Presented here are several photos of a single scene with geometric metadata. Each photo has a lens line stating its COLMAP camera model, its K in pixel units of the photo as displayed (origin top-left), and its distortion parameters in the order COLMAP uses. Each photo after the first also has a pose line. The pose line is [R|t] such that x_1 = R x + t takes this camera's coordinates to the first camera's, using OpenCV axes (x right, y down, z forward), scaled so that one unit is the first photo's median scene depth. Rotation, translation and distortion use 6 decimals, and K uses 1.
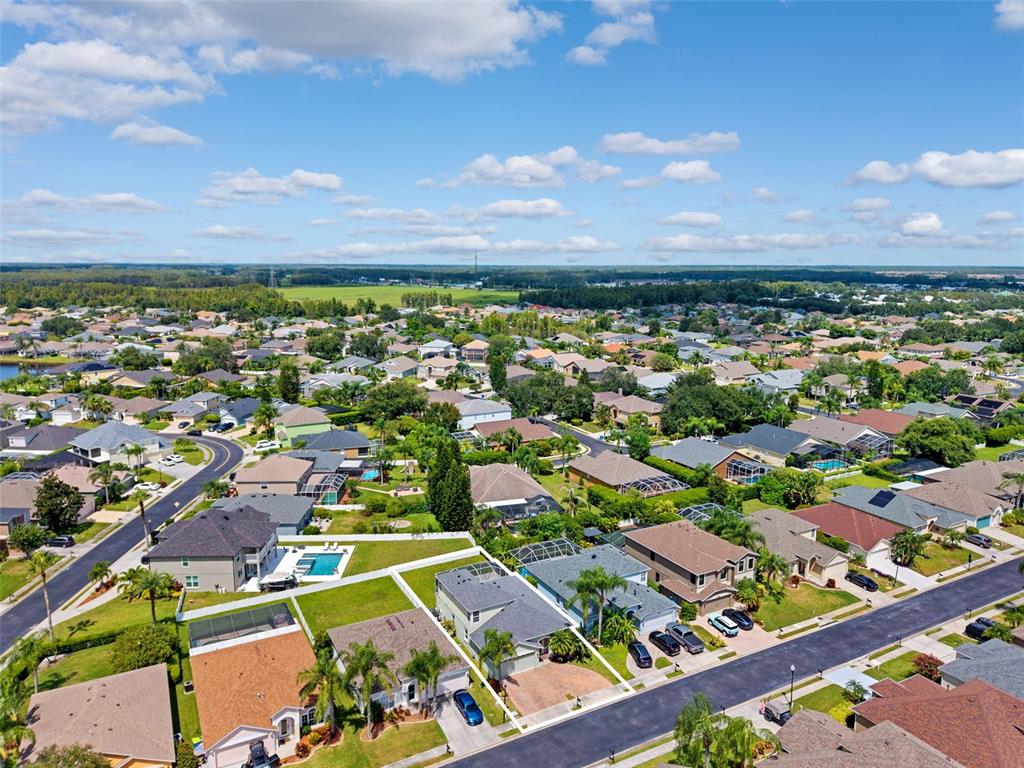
lens RADIAL K [[725.5, 0, 512.0], [0, 725.5, 384.0], [0, 0, 1]] dist [0.059296, -0.077704]
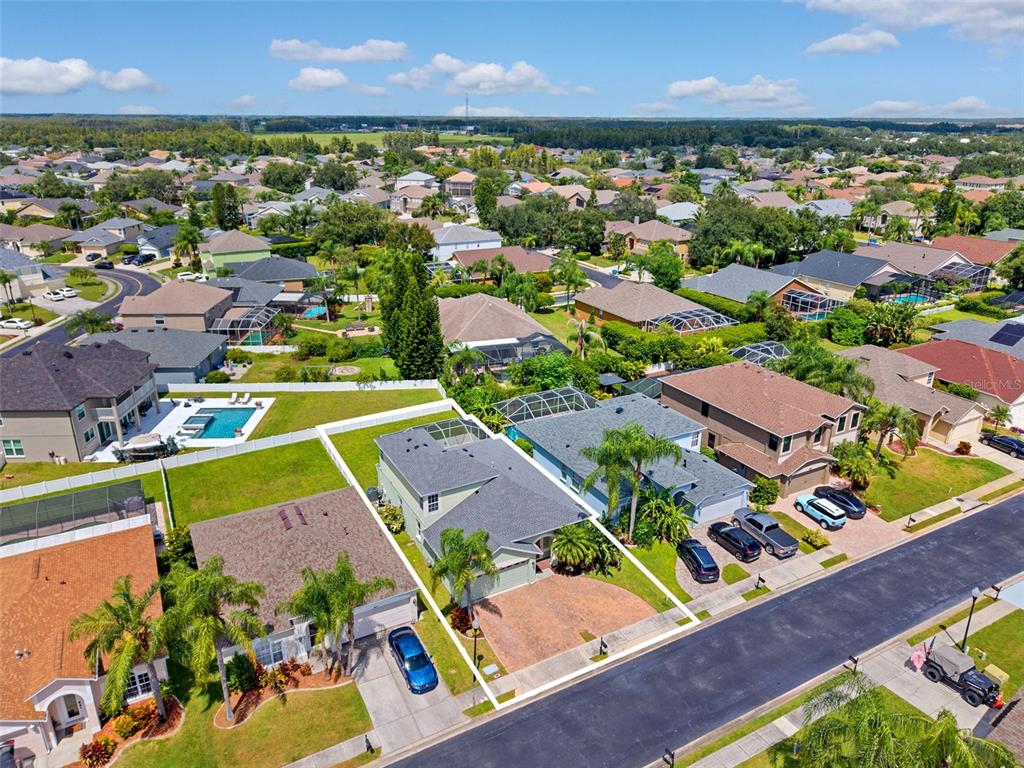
lens RADIAL K [[725.5, 0, 512.0], [0, 725.5, 384.0], [0, 0, 1]] dist [0.059296, -0.077704]
pose [[0.999984, -0.001186, 0.005532, 0.010688], [0.000166, 0.983526, 0.180764, 0.085155], [-0.005655, -0.180760, 0.983511, 0.323679]]
